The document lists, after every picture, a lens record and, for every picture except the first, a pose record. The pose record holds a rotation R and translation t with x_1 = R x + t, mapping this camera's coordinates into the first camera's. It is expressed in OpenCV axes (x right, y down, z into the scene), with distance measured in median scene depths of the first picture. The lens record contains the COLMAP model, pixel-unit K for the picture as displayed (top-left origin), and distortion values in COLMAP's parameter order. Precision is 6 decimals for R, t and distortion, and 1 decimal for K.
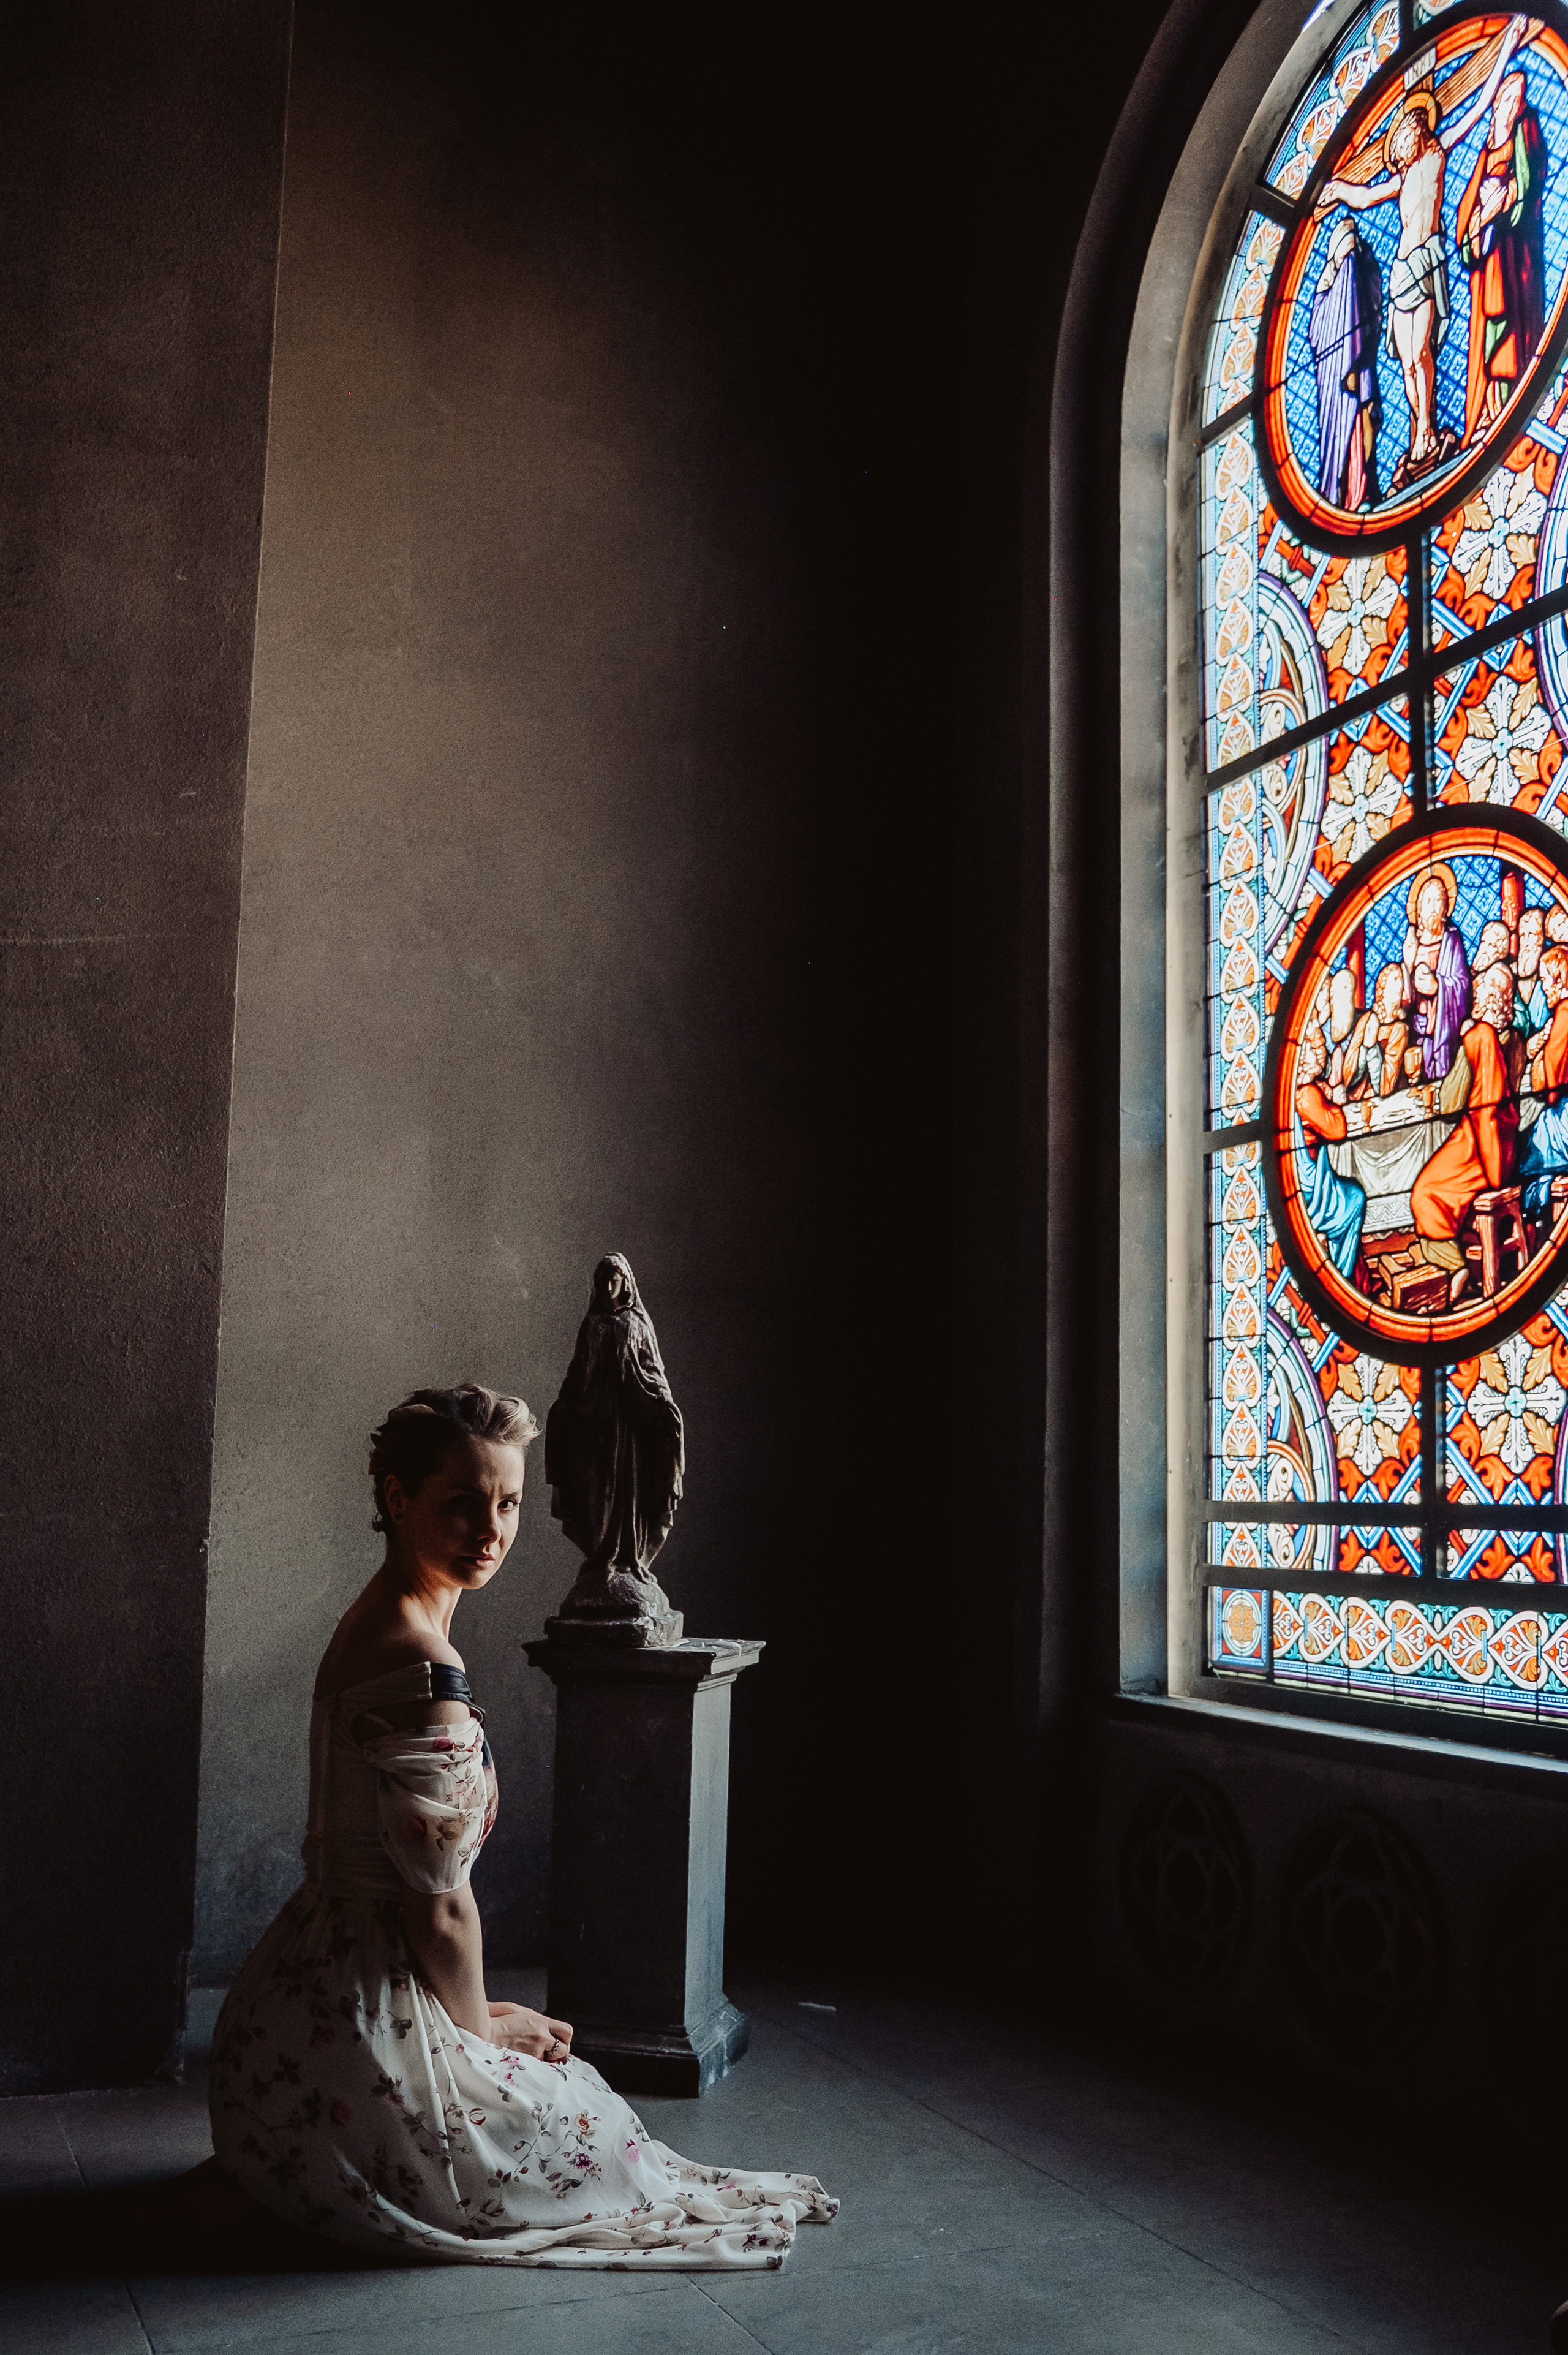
lens RADIAL K [[2212.5, 0, 783.2], [0, 2212.5, 1277.4], [0, 0, 1]] dist [-0.002999, 0.004617]
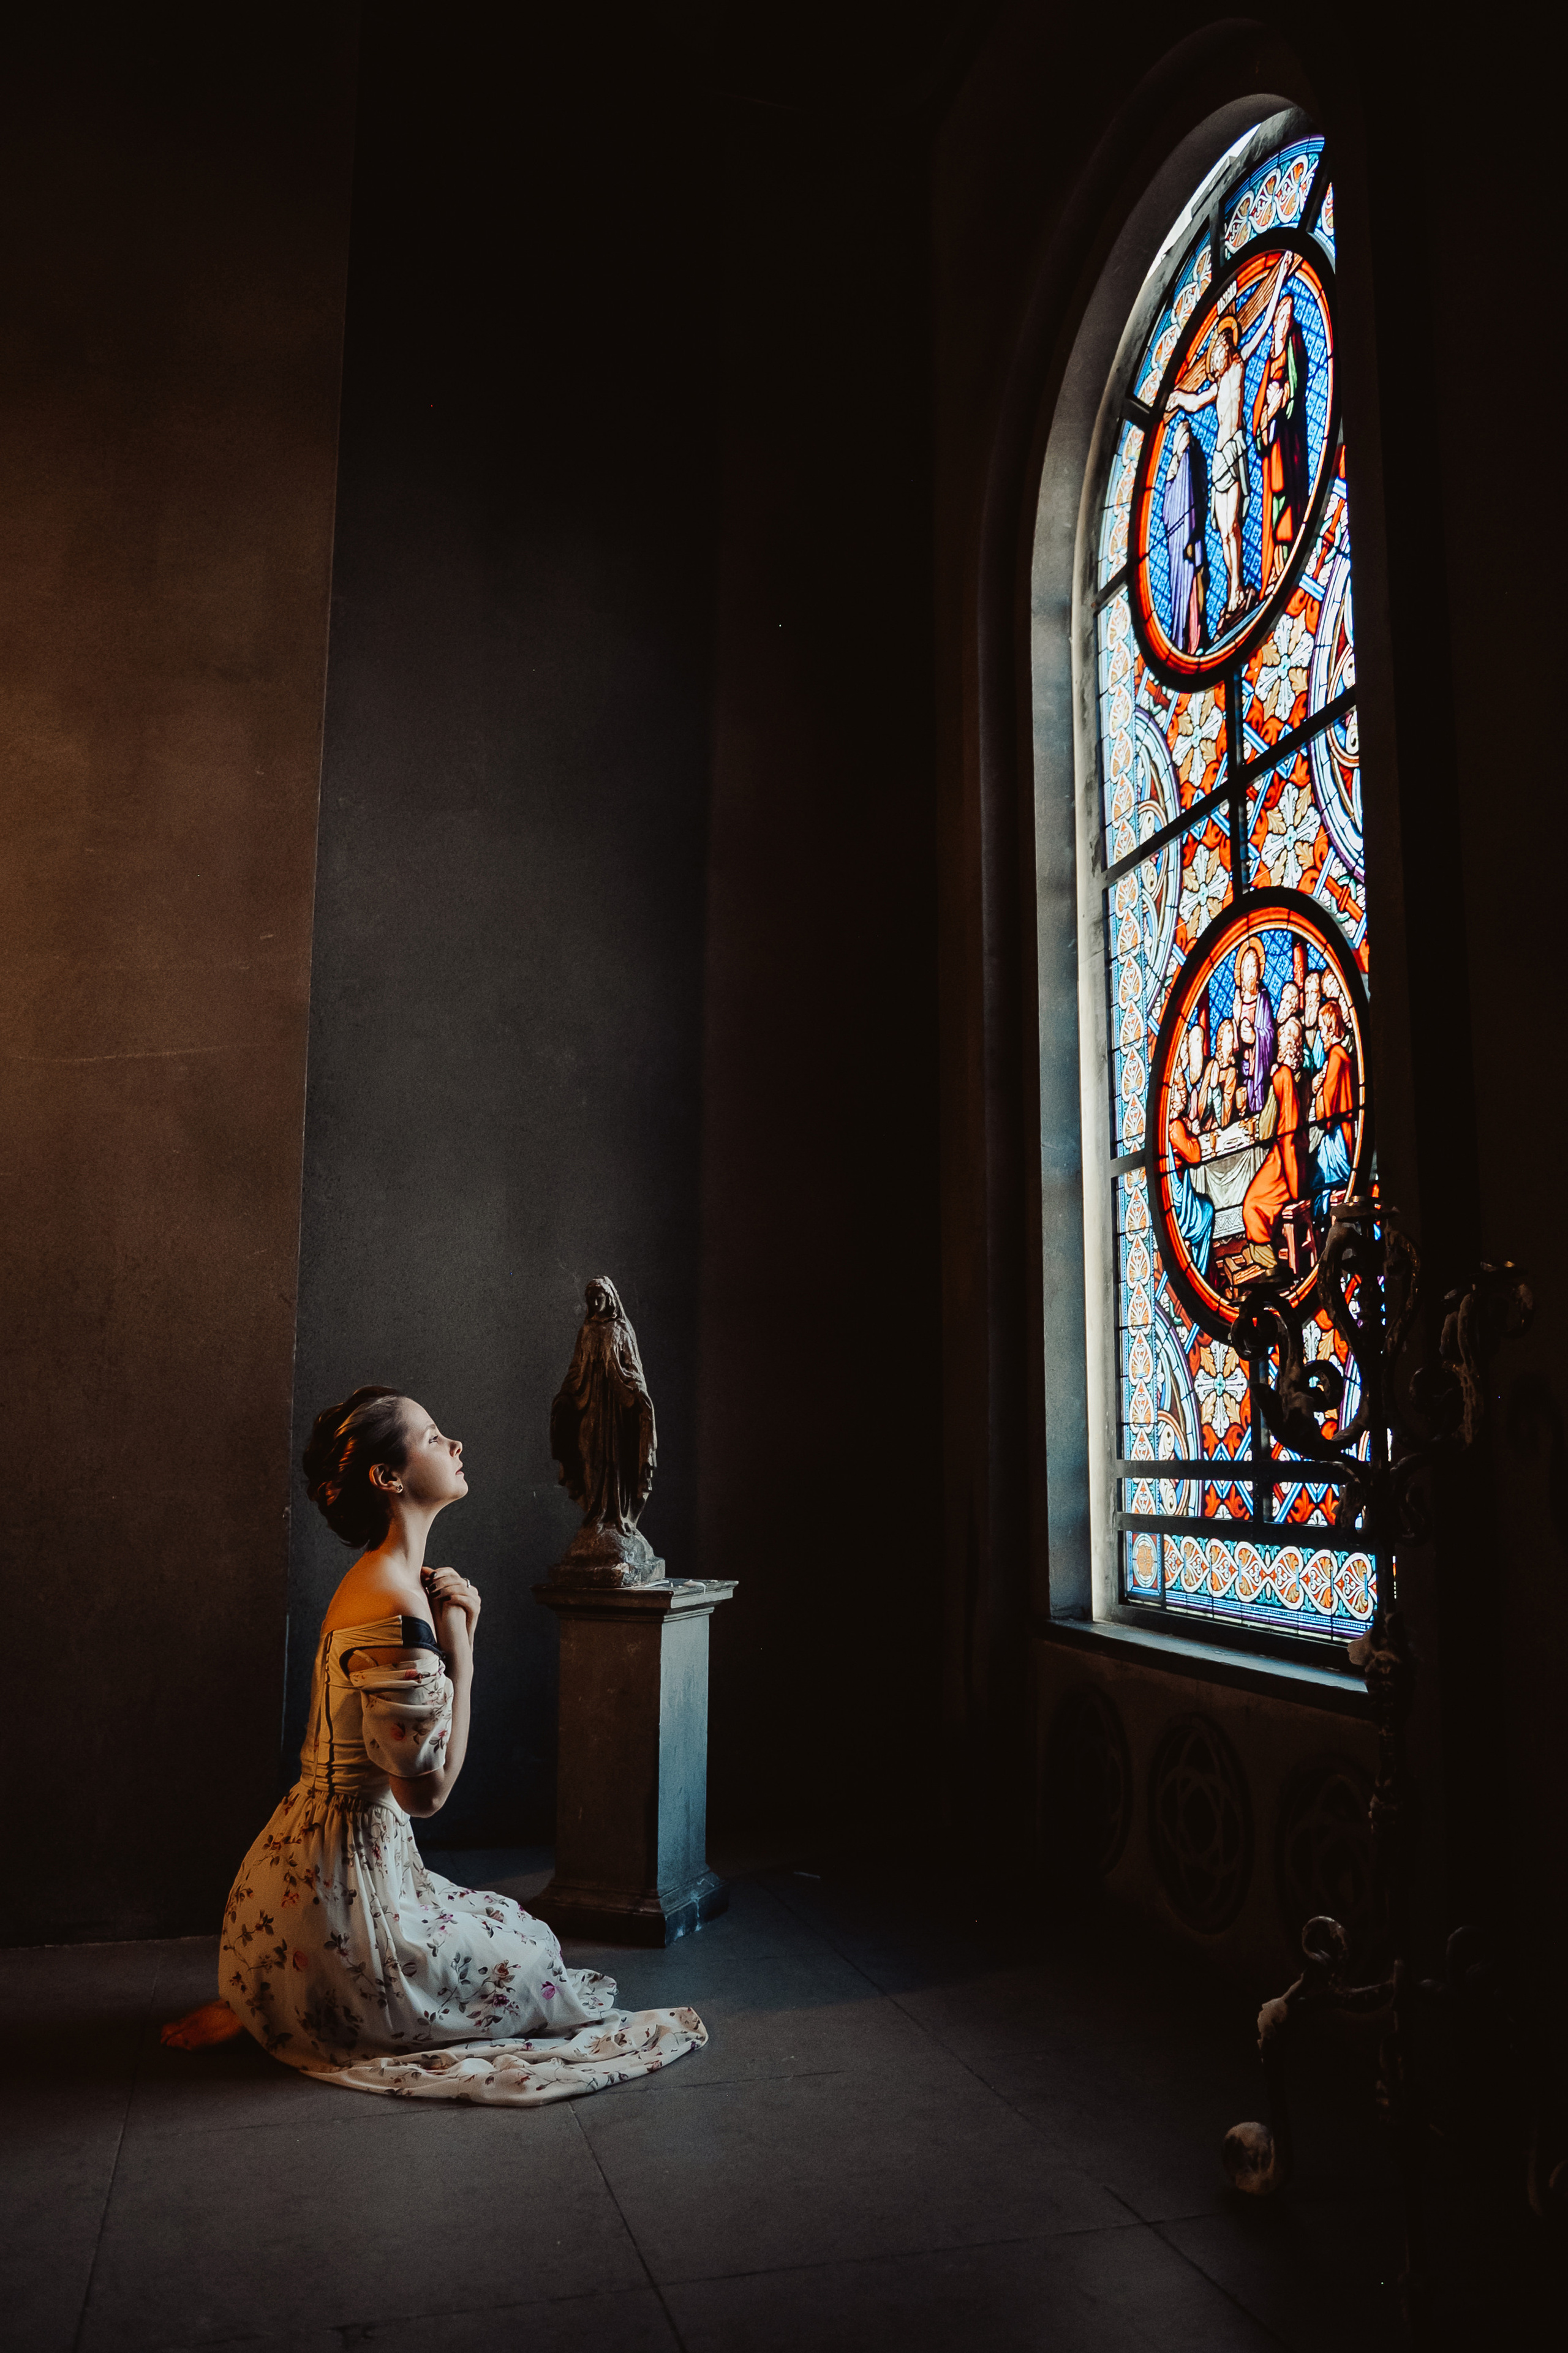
lens RADIAL K [[1783.0, 0, 796.2], [0, 1783.0, 1228.6], [0, 0, 1]] dist [0.002929, -0.001648]
pose [[0.992701, -0.035269, -0.115331, 0.151779], [0.032129, 0.999064, -0.028973, -0.005037], [0.116244, 0.025056, 0.992905, -0.006497]]
